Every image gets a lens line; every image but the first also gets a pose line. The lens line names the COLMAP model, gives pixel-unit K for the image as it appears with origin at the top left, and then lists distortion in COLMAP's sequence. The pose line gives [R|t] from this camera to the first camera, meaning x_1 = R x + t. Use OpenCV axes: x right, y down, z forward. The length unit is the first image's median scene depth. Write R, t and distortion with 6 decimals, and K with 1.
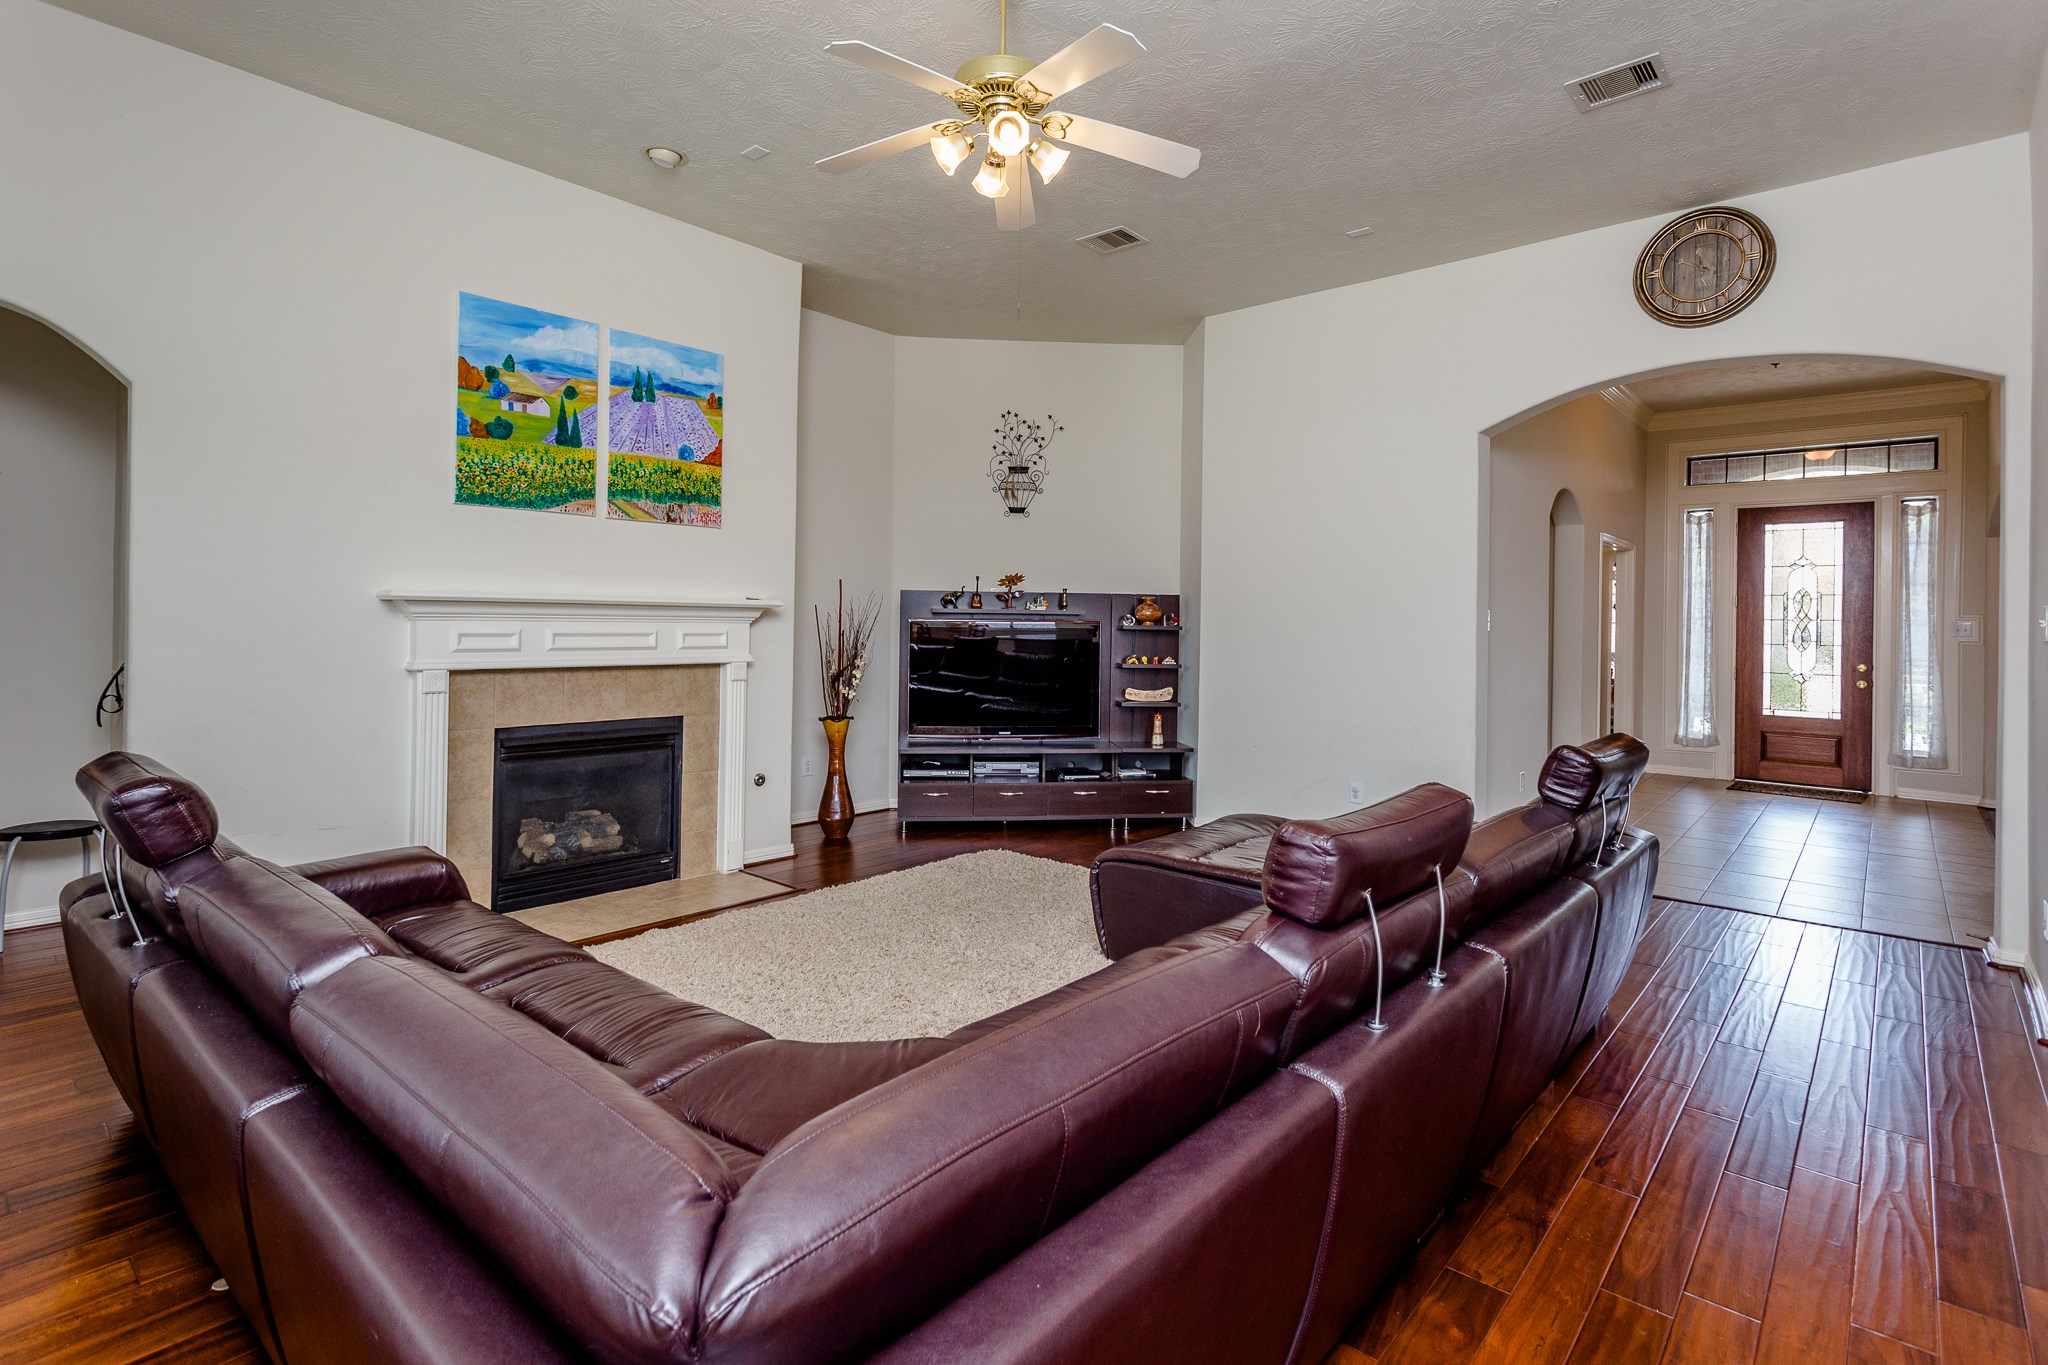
lens RADIAL K [[984.7, 0, 1024.8], [0, 984.7, 615.6], [0, 0, 1]] dist [0.004376, 0.001961]
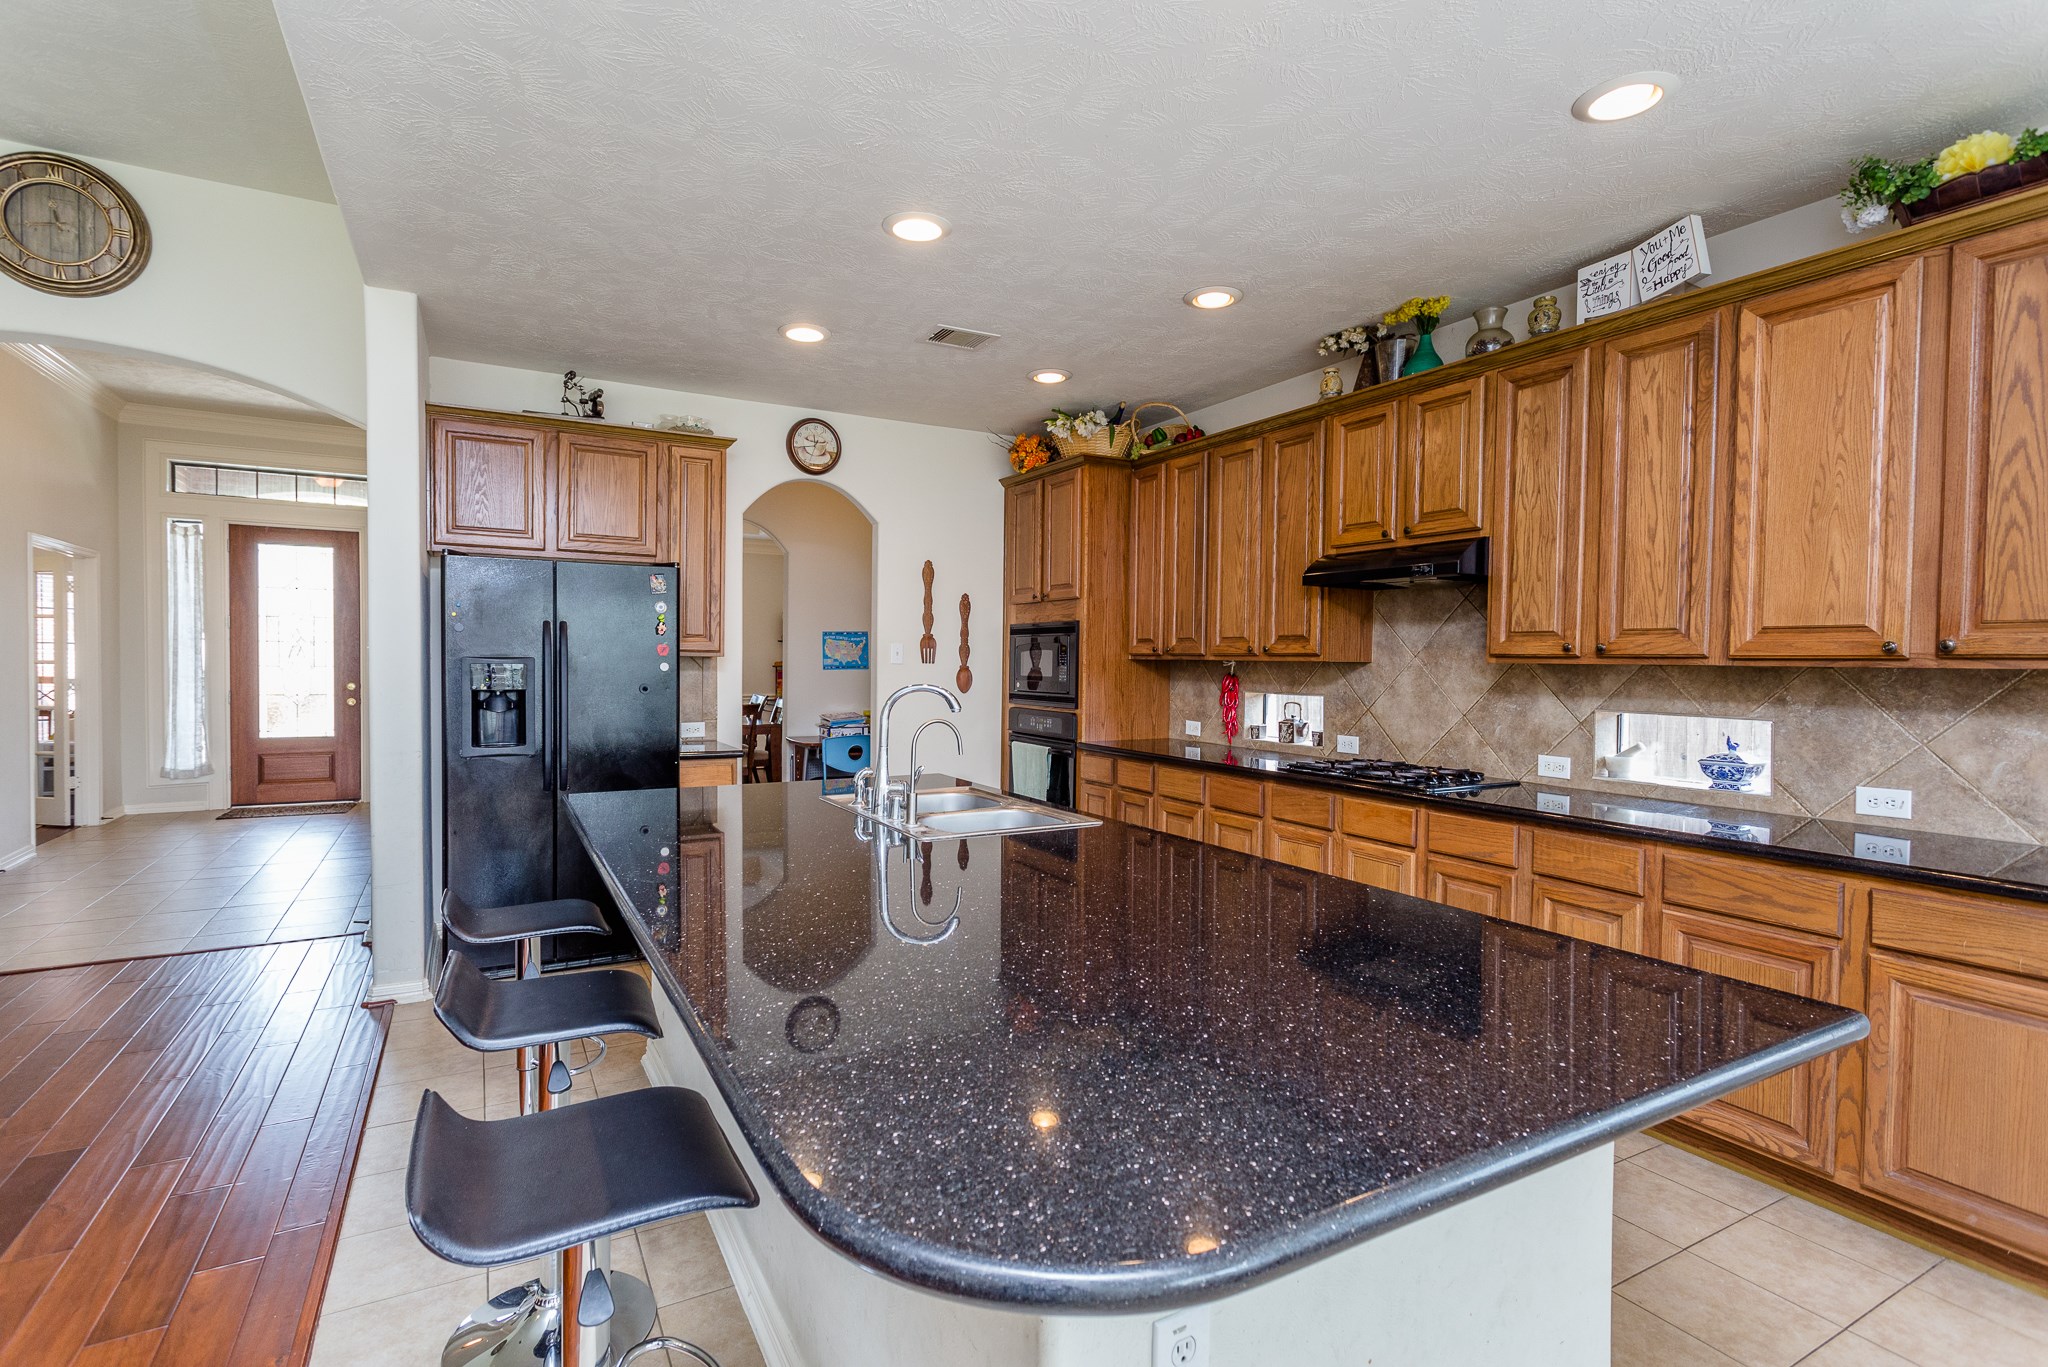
lens RADIAL K [[984.7, 0, 1012.4], [0, 984.7, 688.5], [0, 0, 1]] dist [0.004376, 0.001961]
pose [[0.332223, -0.040848, 0.942316, 0.128494], [-0.008137, 0.998900, 0.046170, -0.000490], [-0.943166, -0.023007, 0.331525, -0.059284]]
